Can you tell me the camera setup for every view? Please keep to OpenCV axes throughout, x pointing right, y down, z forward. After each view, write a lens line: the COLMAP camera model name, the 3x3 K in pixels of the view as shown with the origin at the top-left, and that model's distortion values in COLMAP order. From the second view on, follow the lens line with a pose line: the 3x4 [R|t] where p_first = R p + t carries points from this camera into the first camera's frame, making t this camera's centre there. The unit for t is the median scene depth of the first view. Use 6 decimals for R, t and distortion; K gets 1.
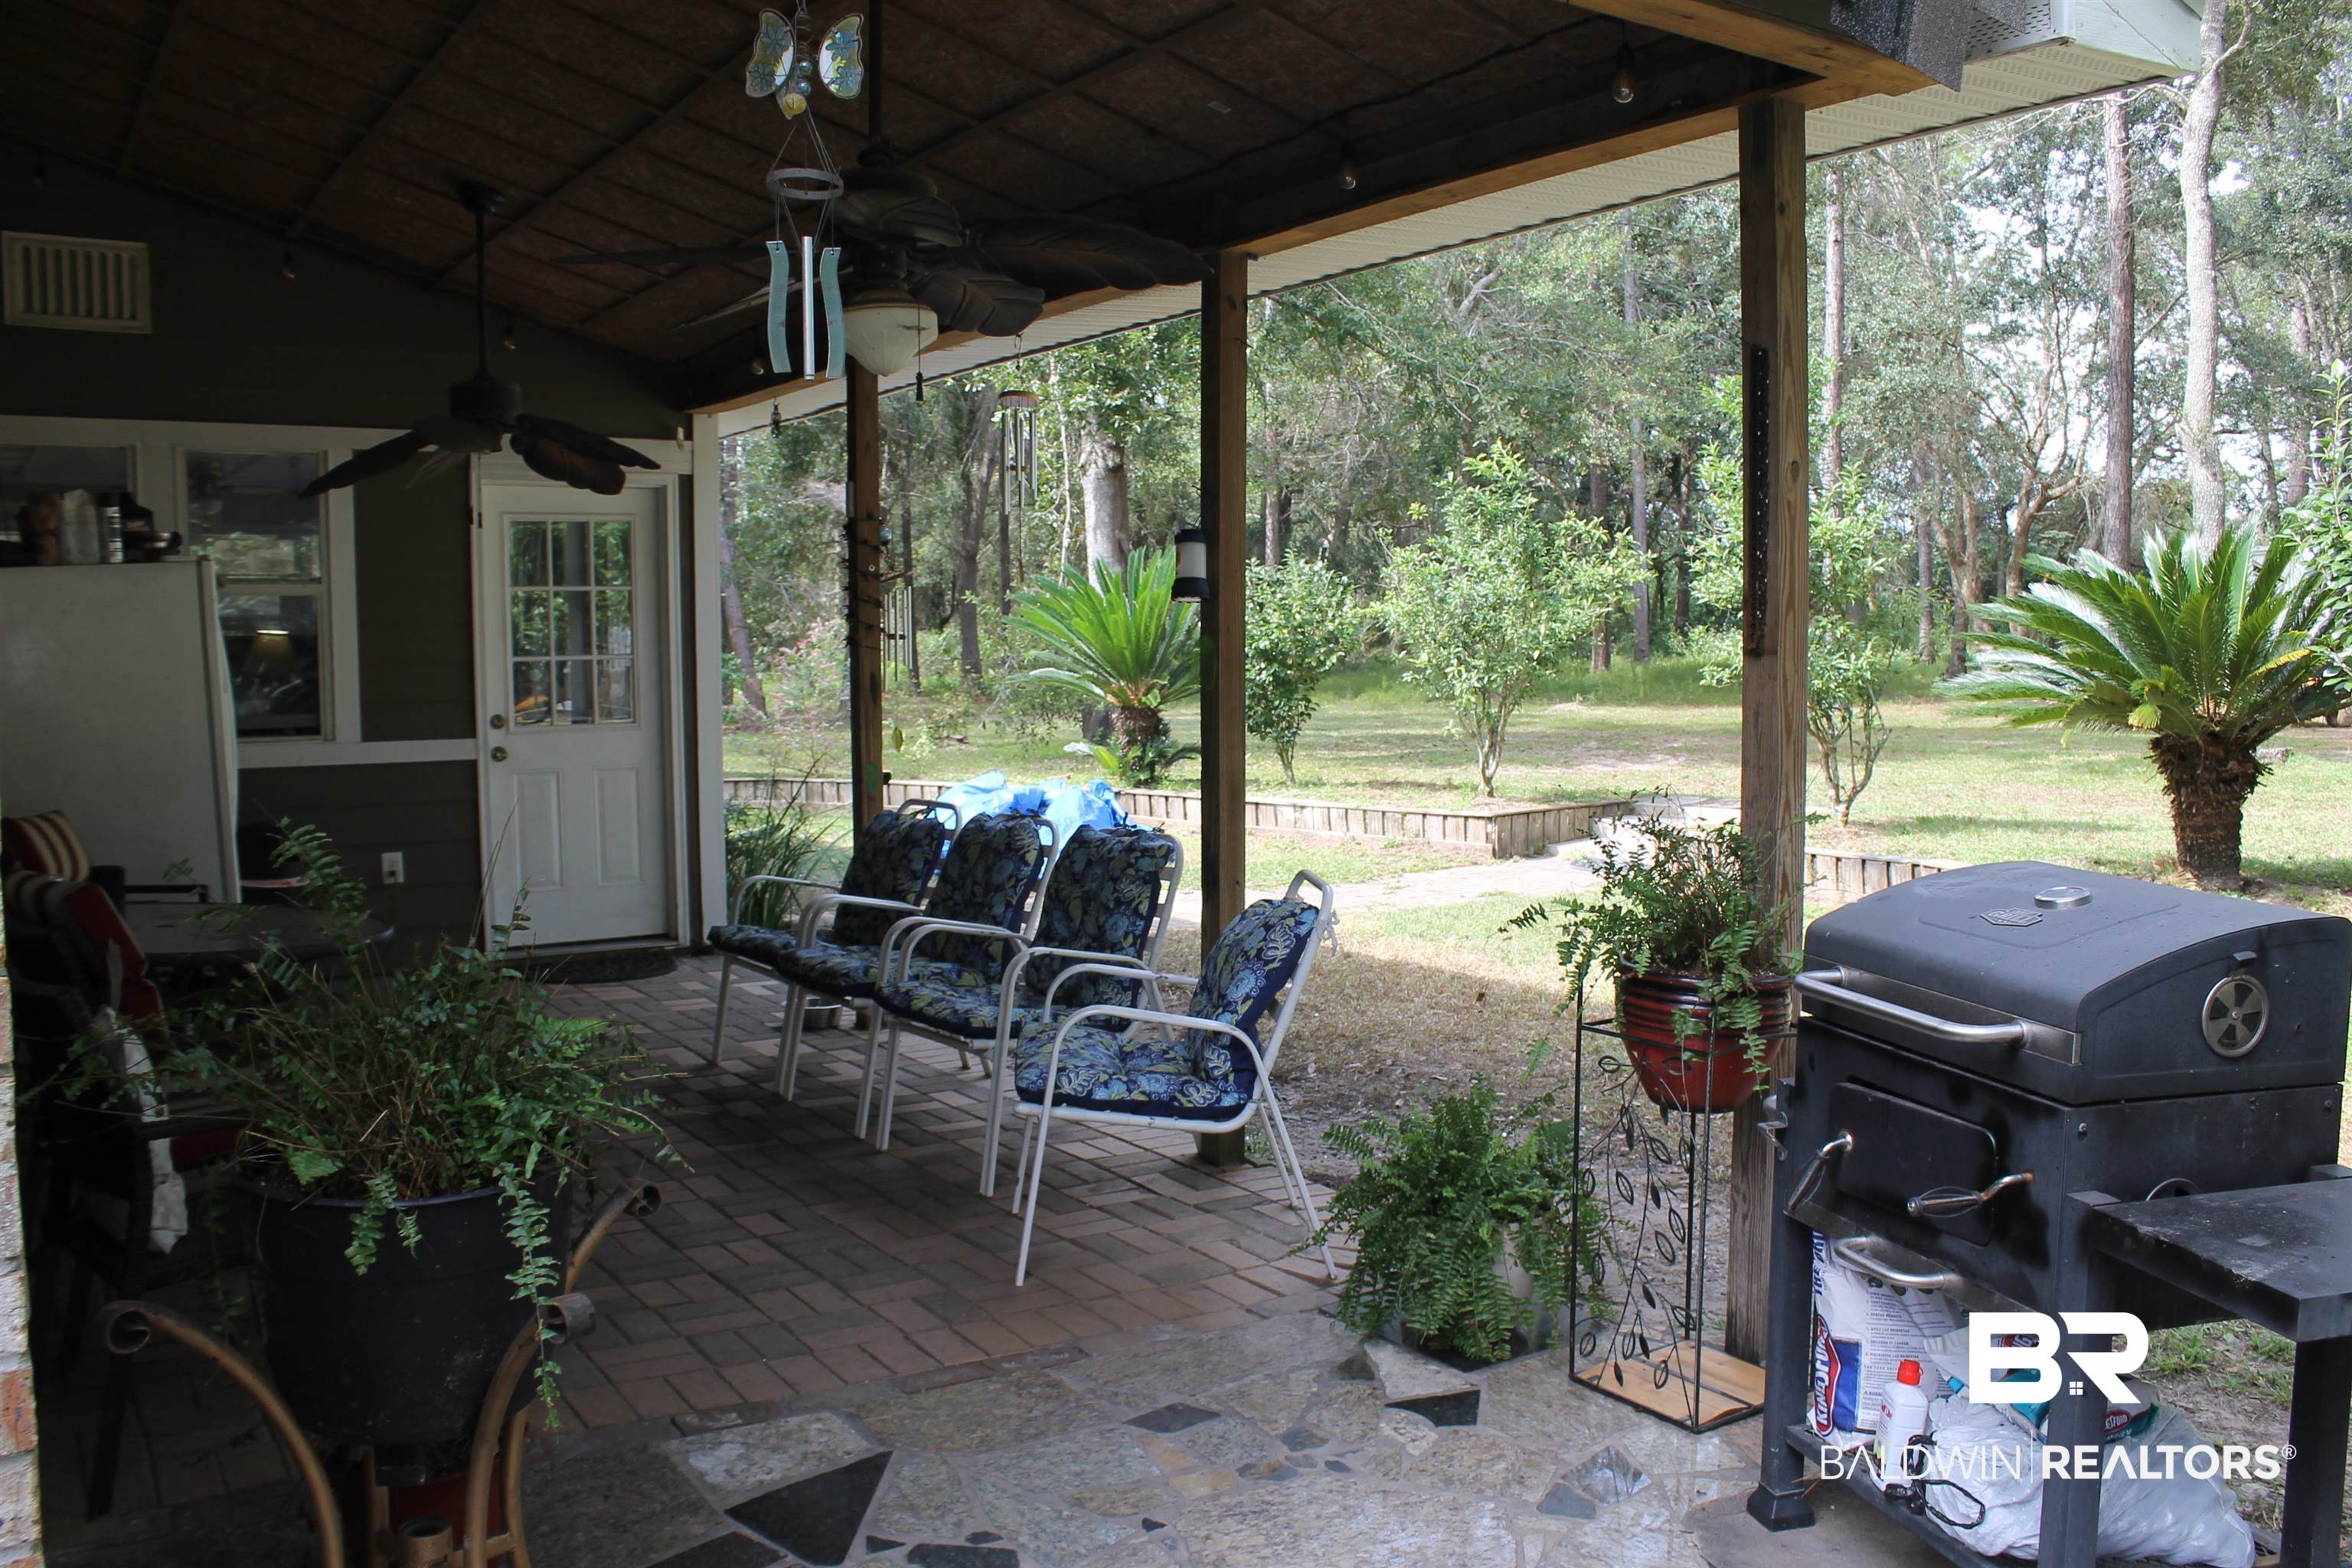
lens RADIAL K [[1968.5, 0, 1174.9], [0, 1968.5, 797.6], [0, 0, 1]] dist [-0.158509, 0.120783]
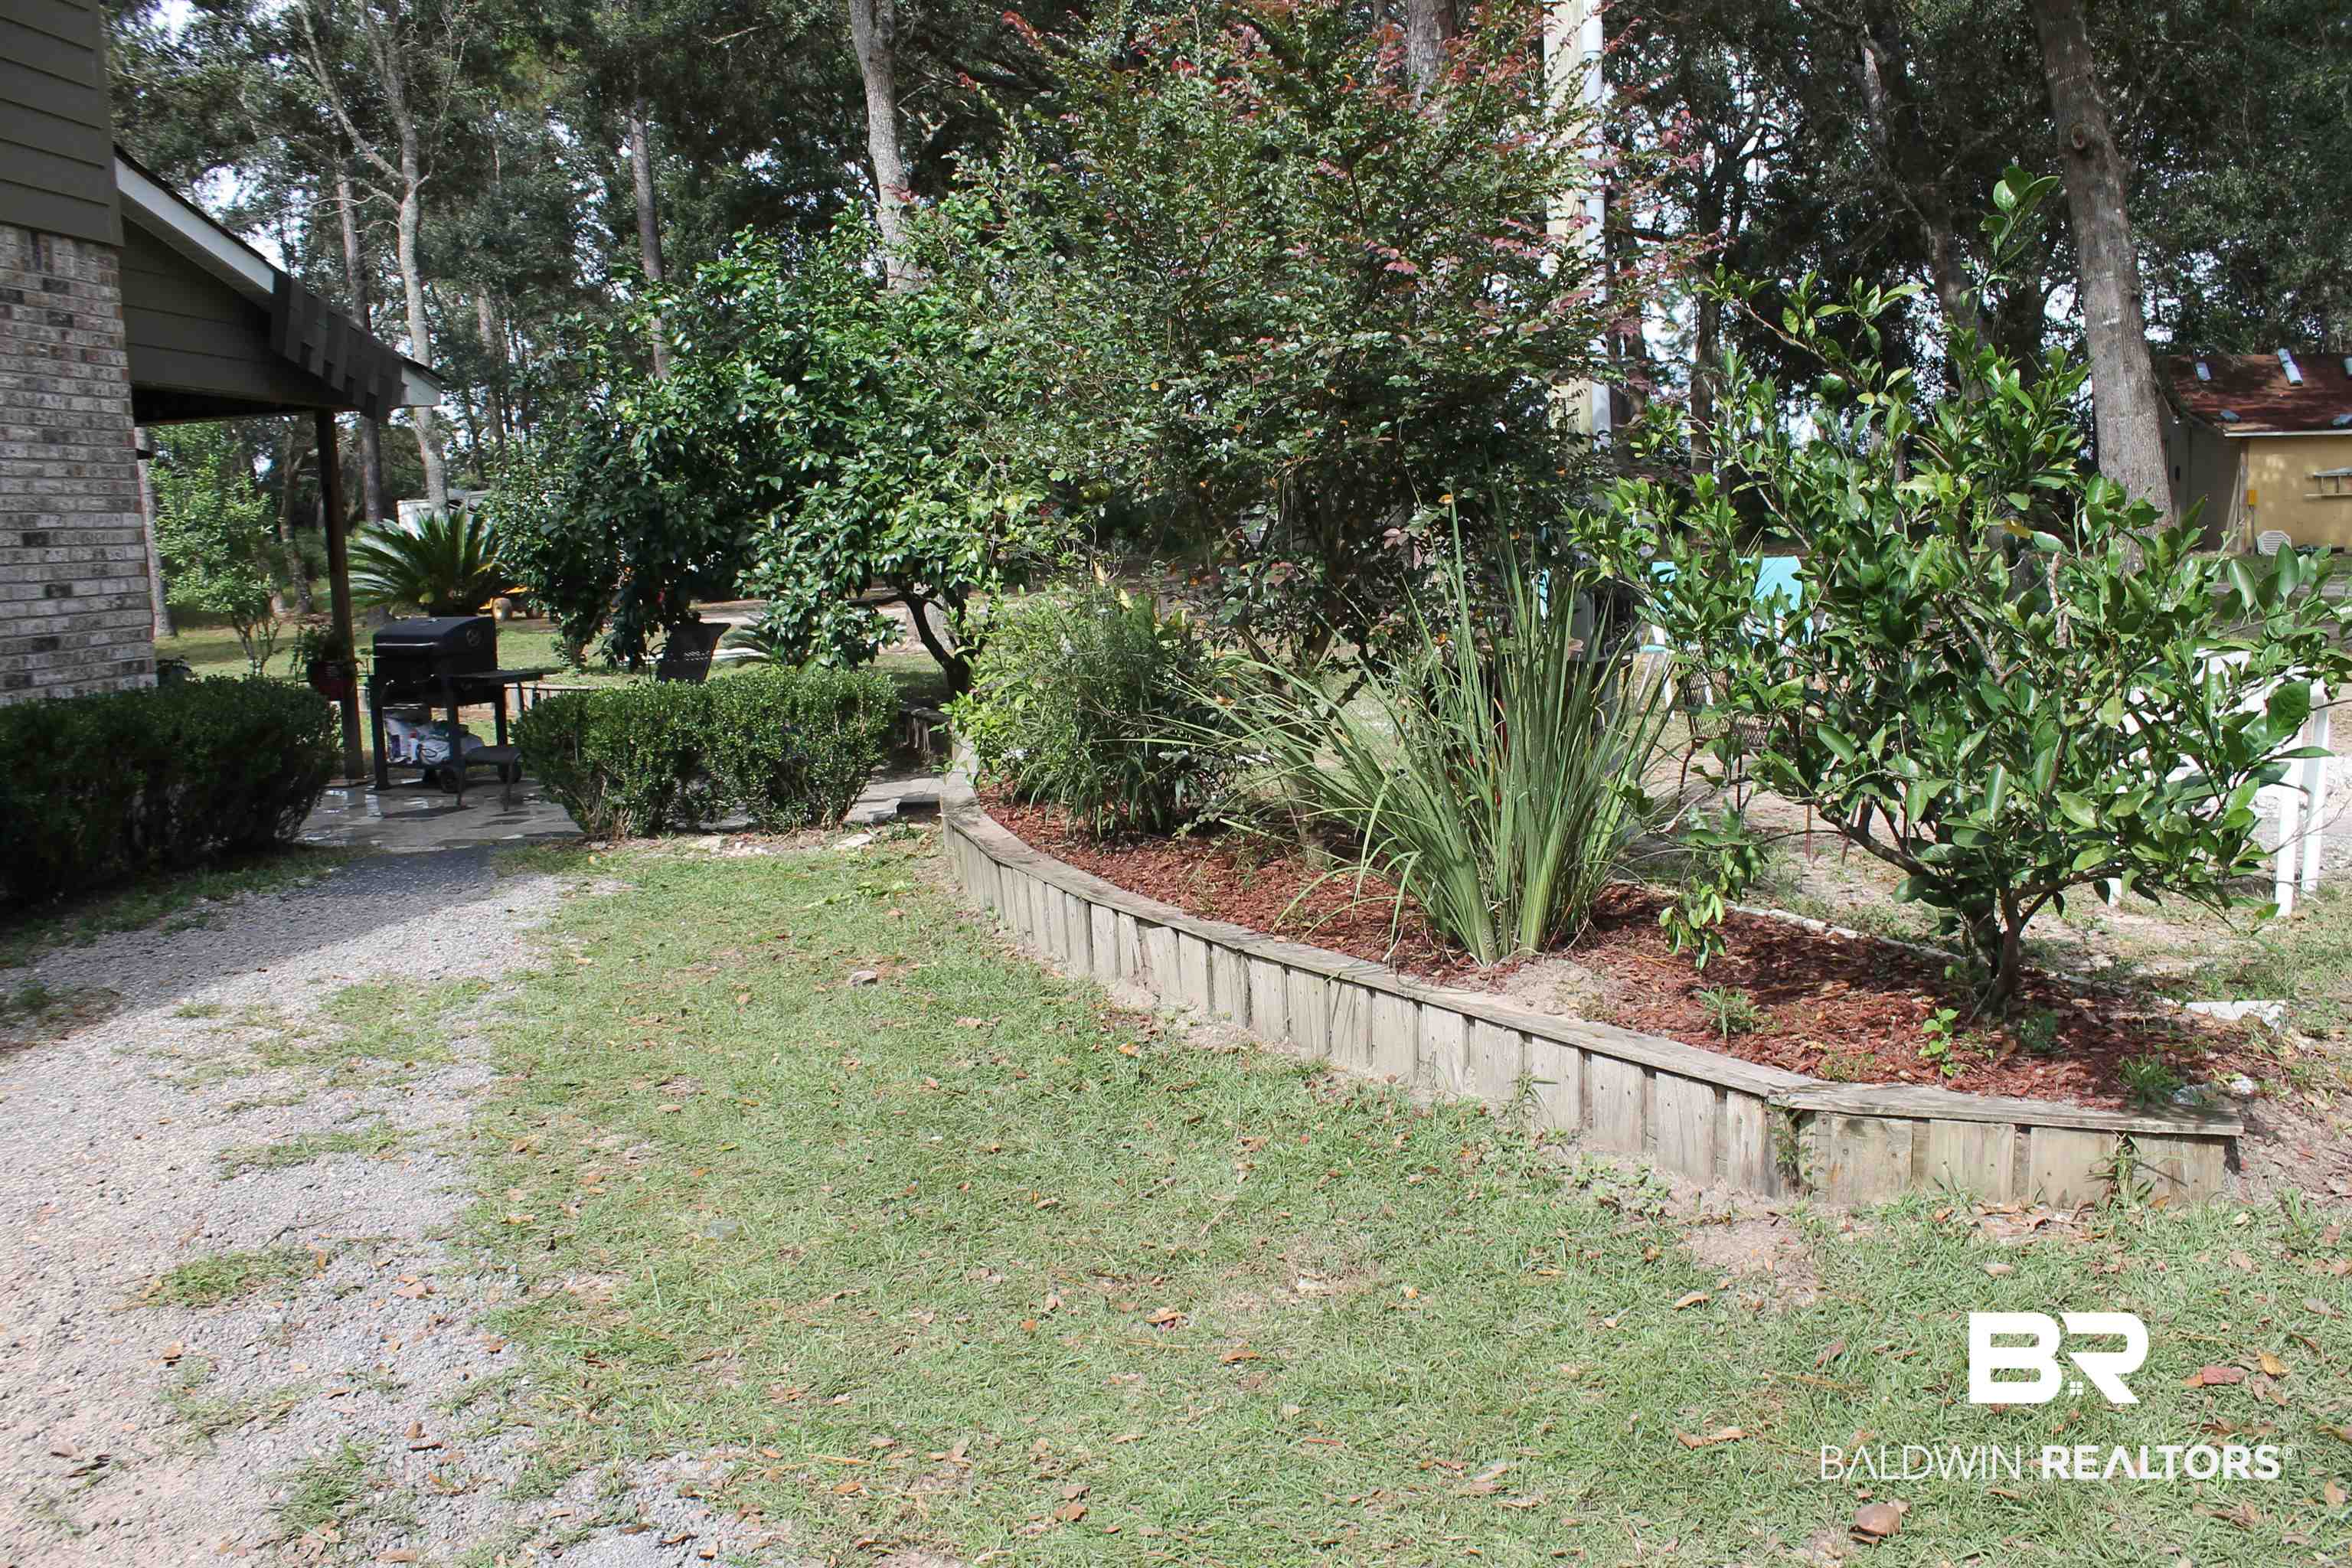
lens RADIAL K [[1968.5, 0, 1176.8], [0, 1968.5, 792.3], [0, 0, 1]] dist [-0.158509, 0.120783]
pose [[0.649113, -0.120986, 0.751009, -0.559495], [0.099073, 0.992308, 0.074228, 0.090836], [-0.754212, 0.026222, 0.656107, -0.988249]]
